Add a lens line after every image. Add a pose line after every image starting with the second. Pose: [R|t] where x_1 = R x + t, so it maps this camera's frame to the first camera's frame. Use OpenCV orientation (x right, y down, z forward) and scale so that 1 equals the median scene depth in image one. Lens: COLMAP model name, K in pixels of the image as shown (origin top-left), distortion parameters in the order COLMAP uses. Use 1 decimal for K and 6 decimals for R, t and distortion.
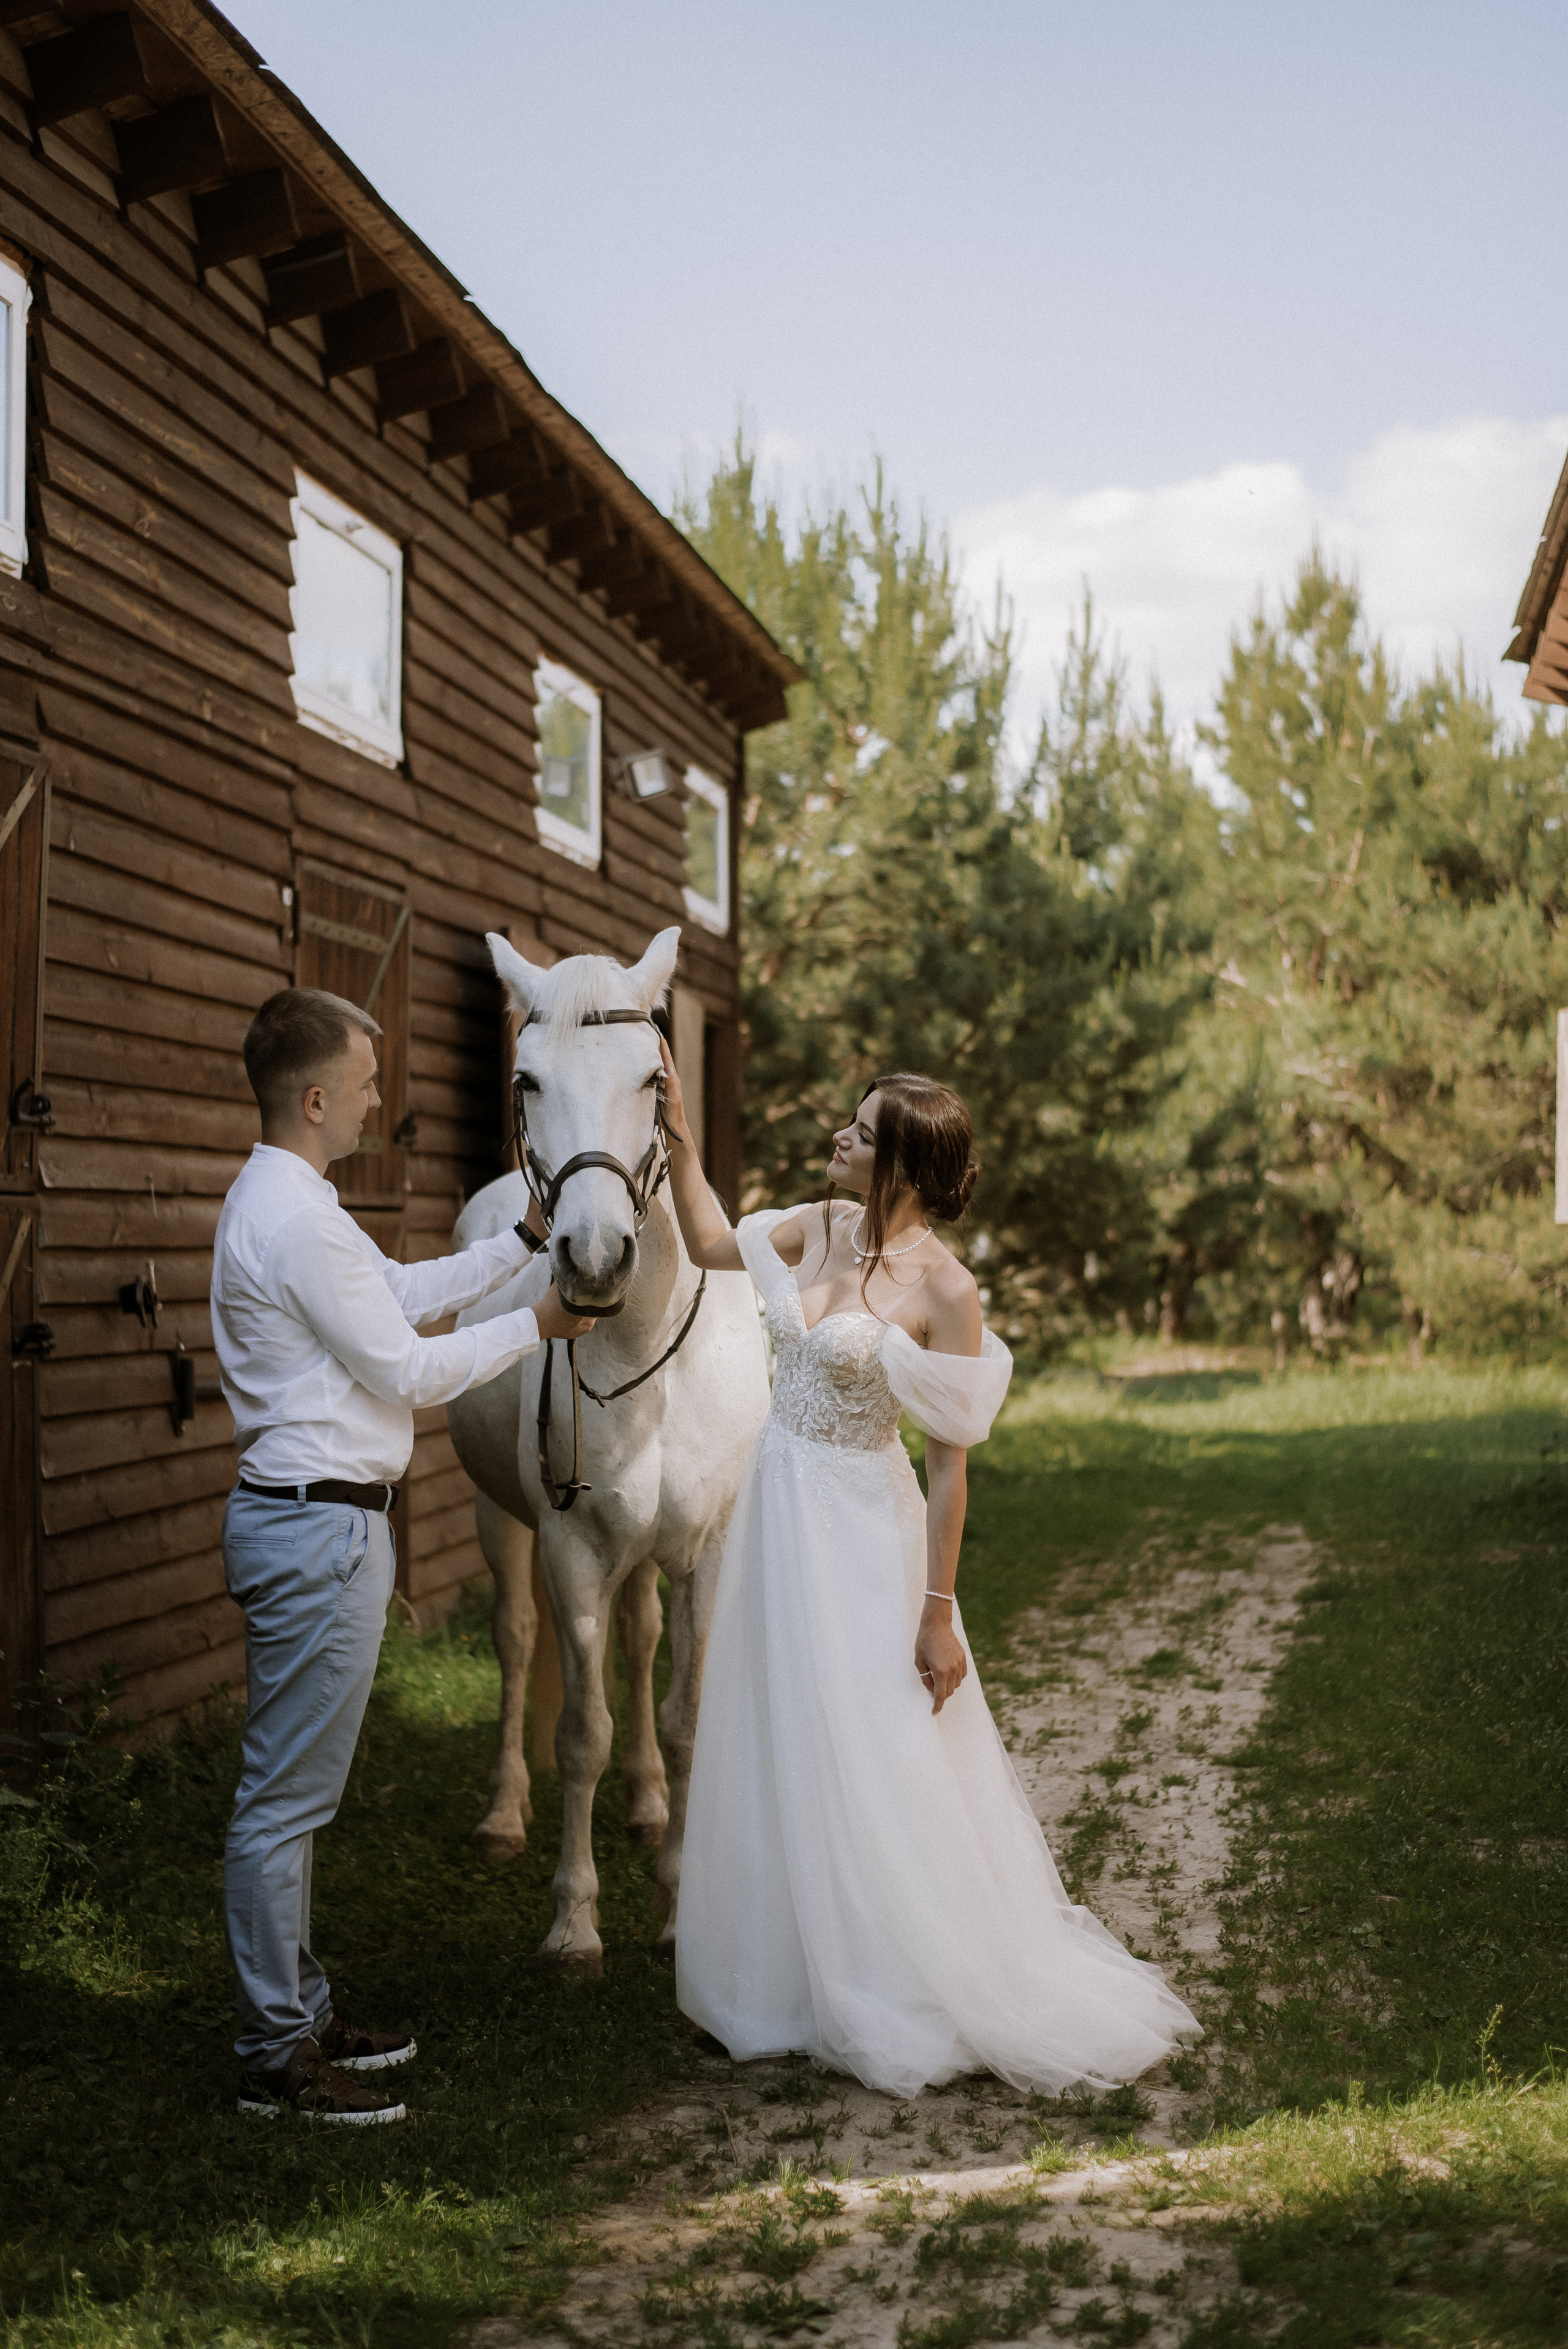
lens RADIAL K [[3511.7, 0, 778.6], [0, 3511.7, 1176.7], [0, 0, 1]] dist [-0.112680, 0.083601]
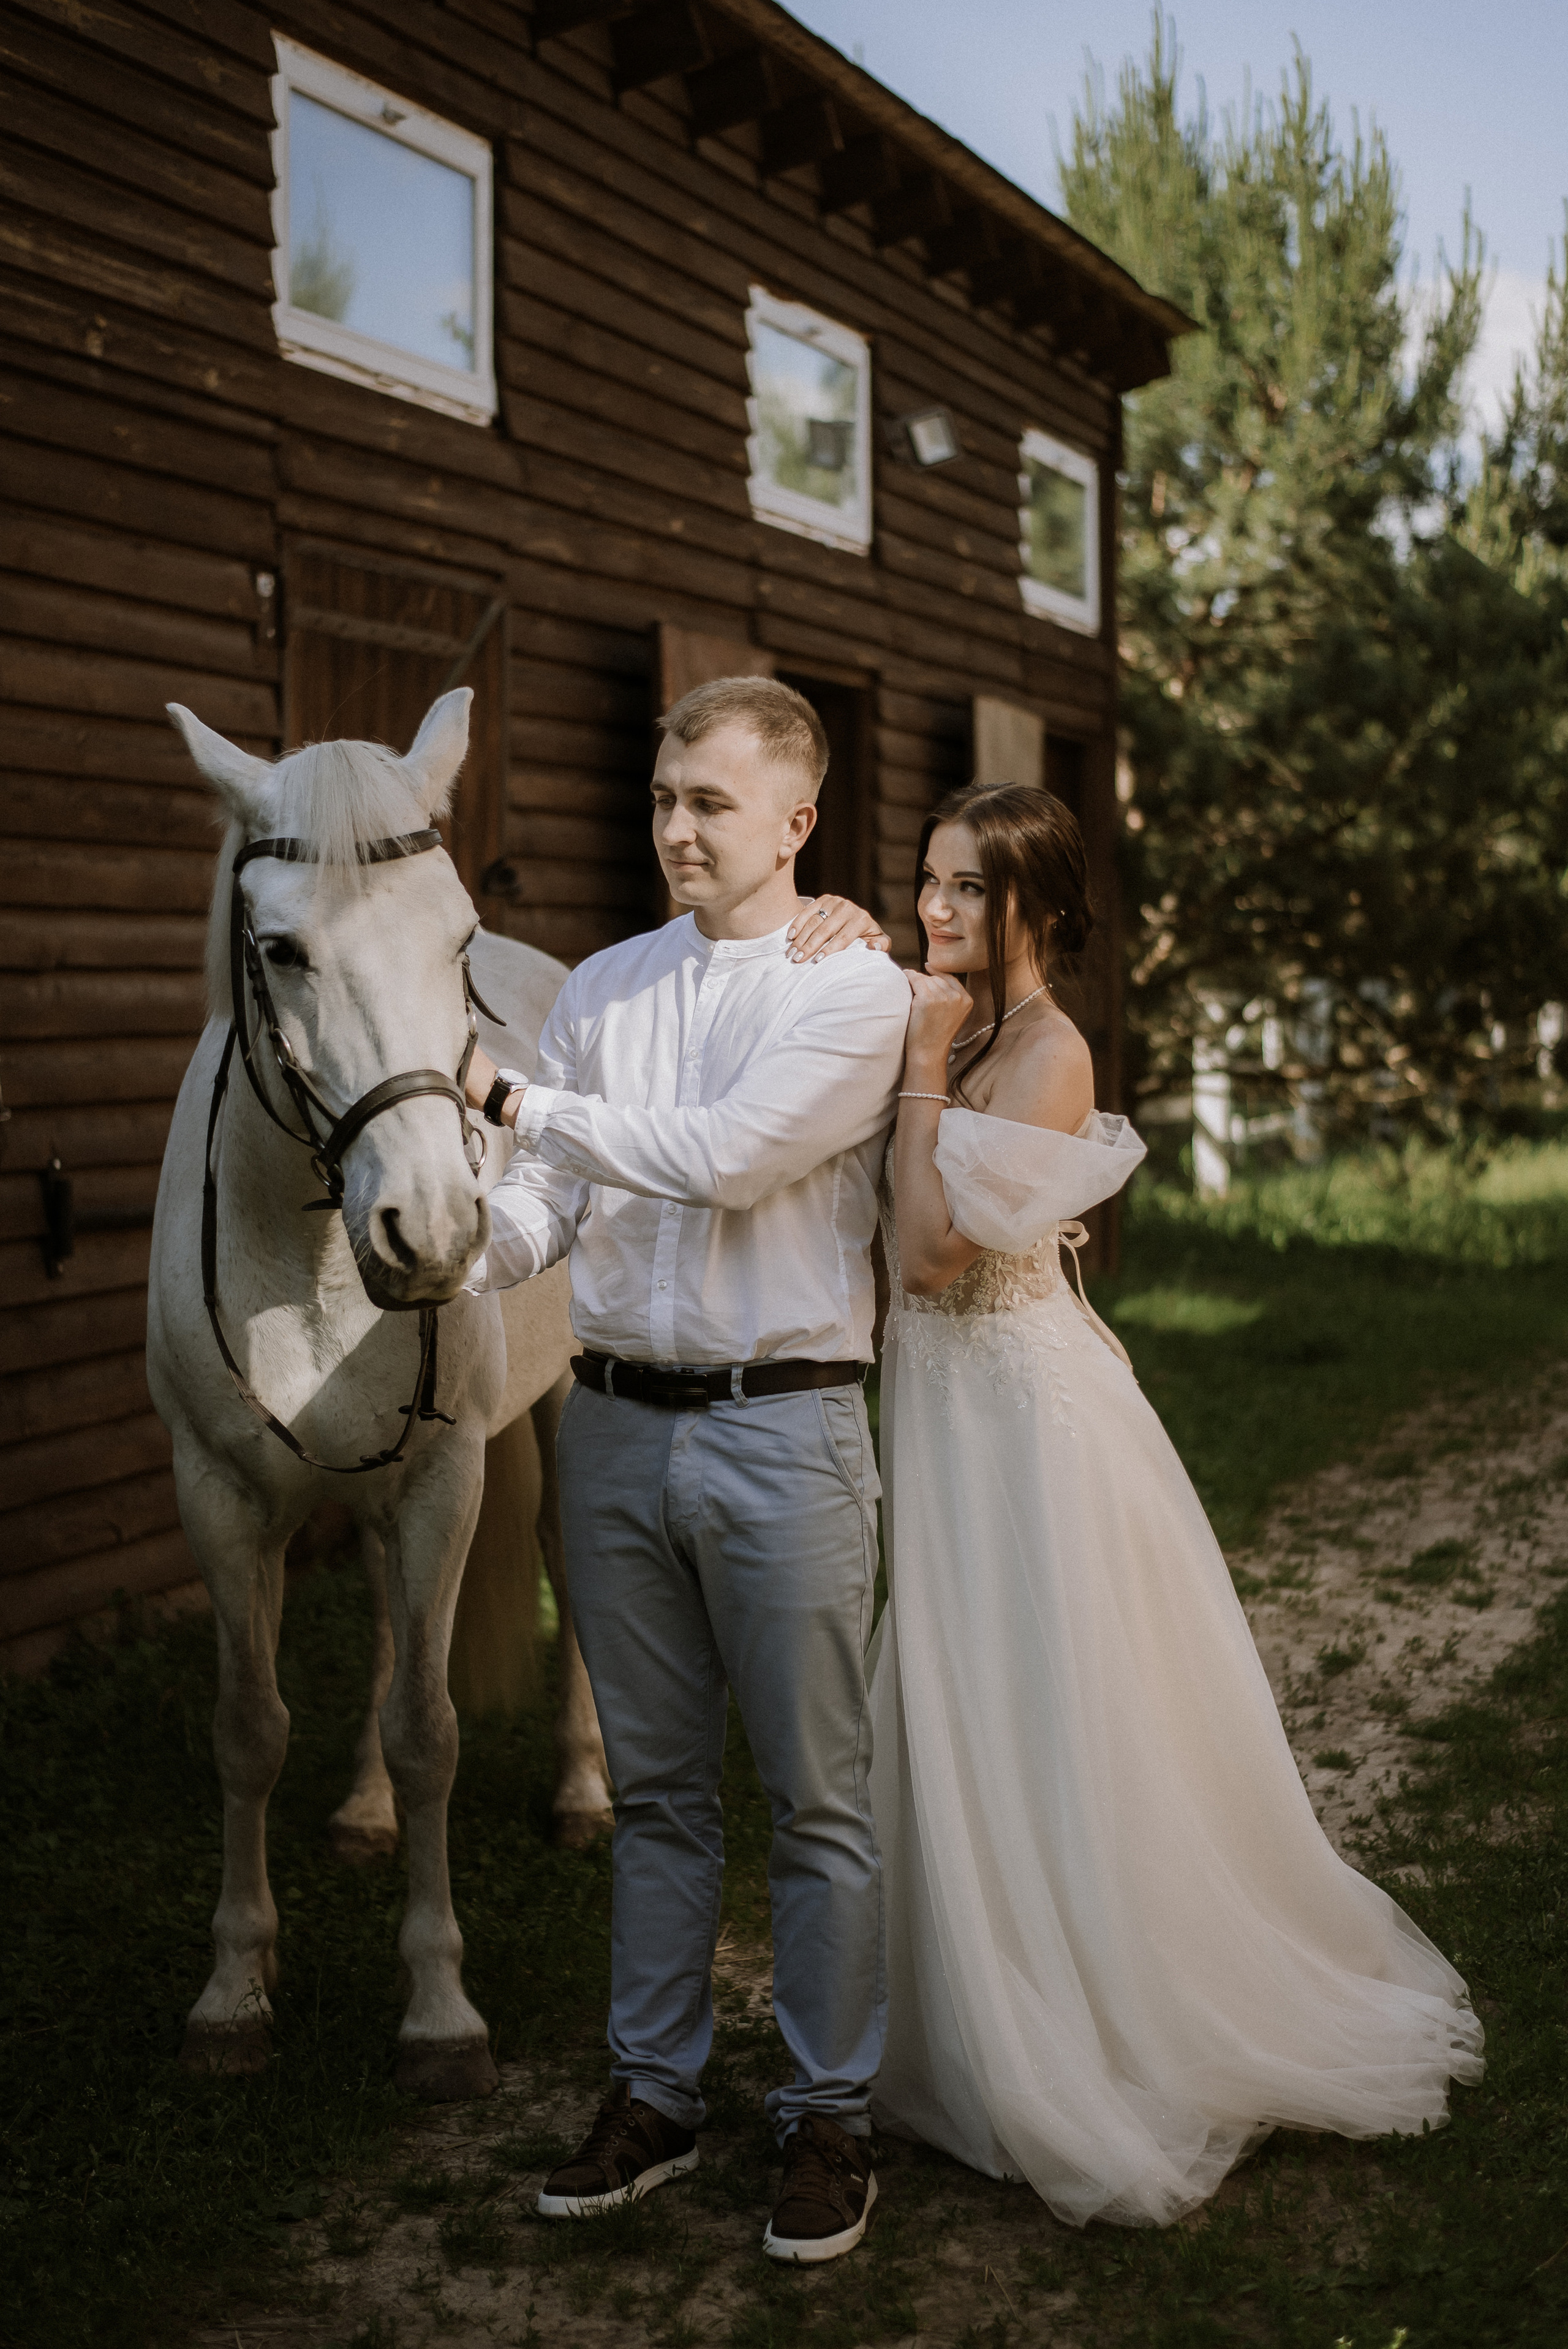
lens RADIAL K [[3598.9, 0, 781.0], [0, 3598.9, 1175.4], [0, 0, 1]] dist [-0.112282, 0.050655]
pose [[0.982729, 0.007510, -0.184897, 0.095777], [0.006509, 0.997155, 0.075099, -0.005593], [0.184935, -0.075005, 0.979884, 0.171637]]
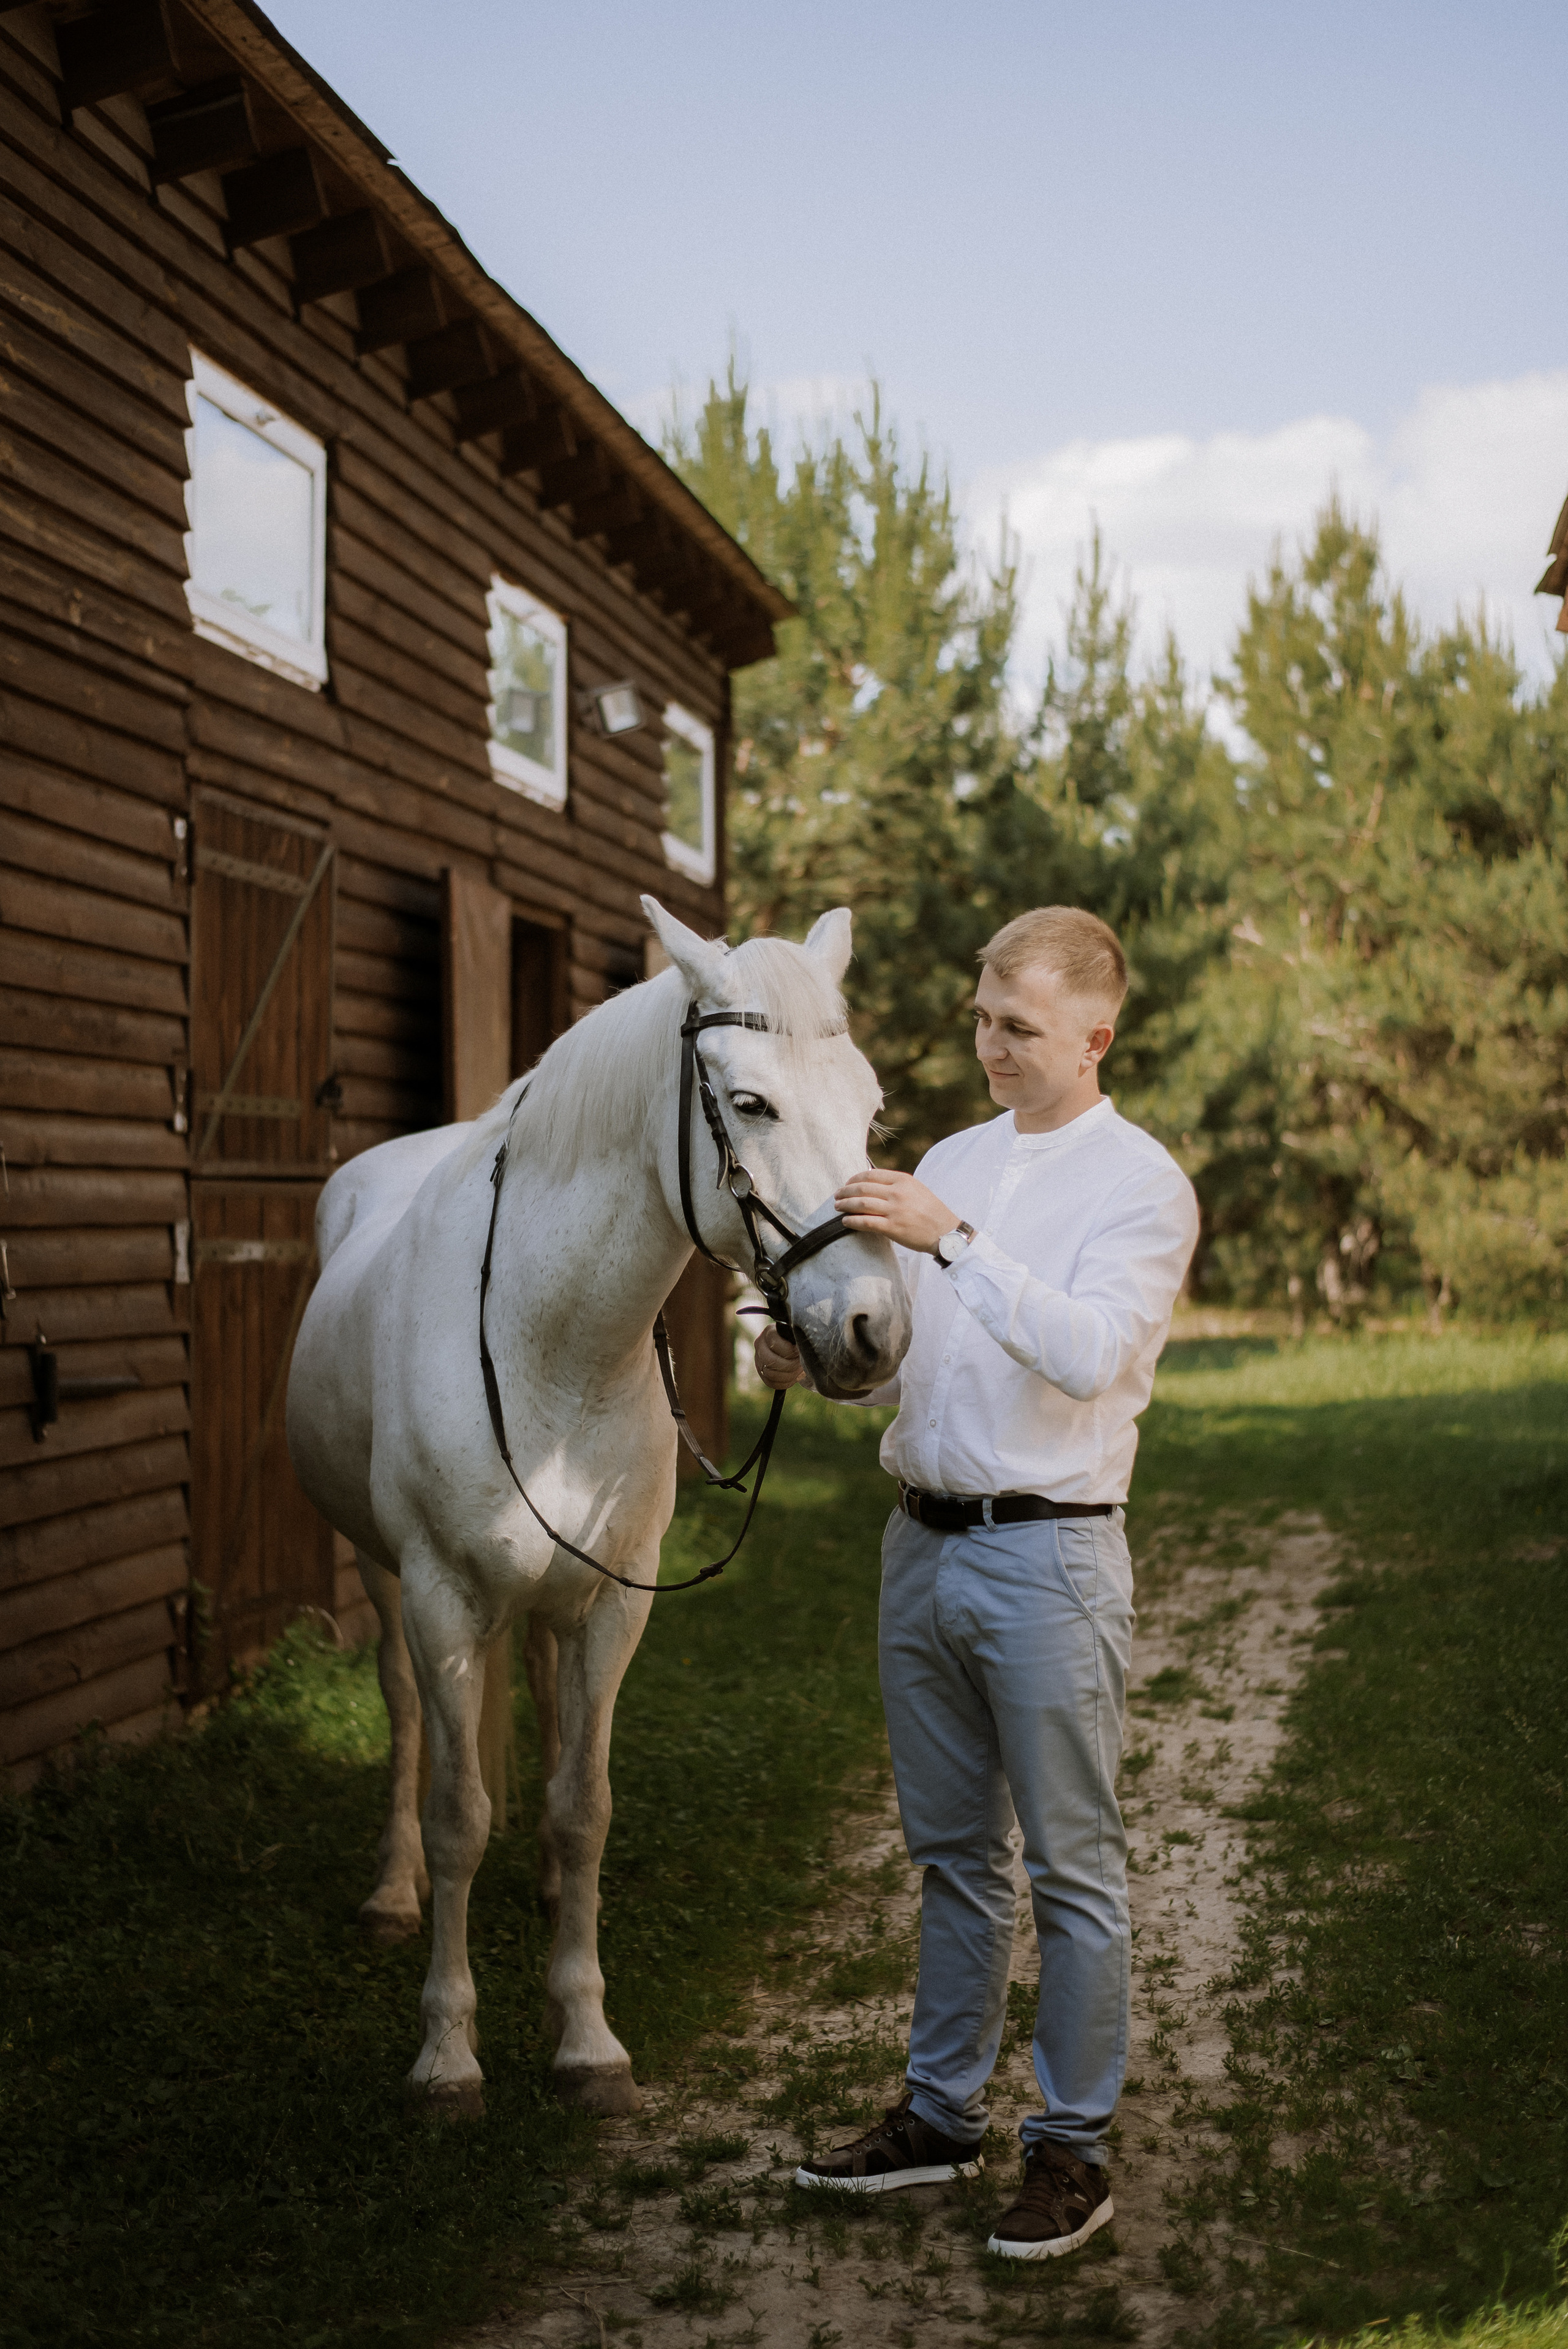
lens RADIAL K [[3427.2, 0, 777.6], [0, 3427.2, 1171.2], [0, 0, 1]] dist [-0.120939, 0.121364]
pose [[0.999964, 0.000324, -0.008524, 0.014379], [-0.000237, 0.999948, 0.010187, -0.001551], [0.008527, -0.010184, 0.999912, 0.104940]]
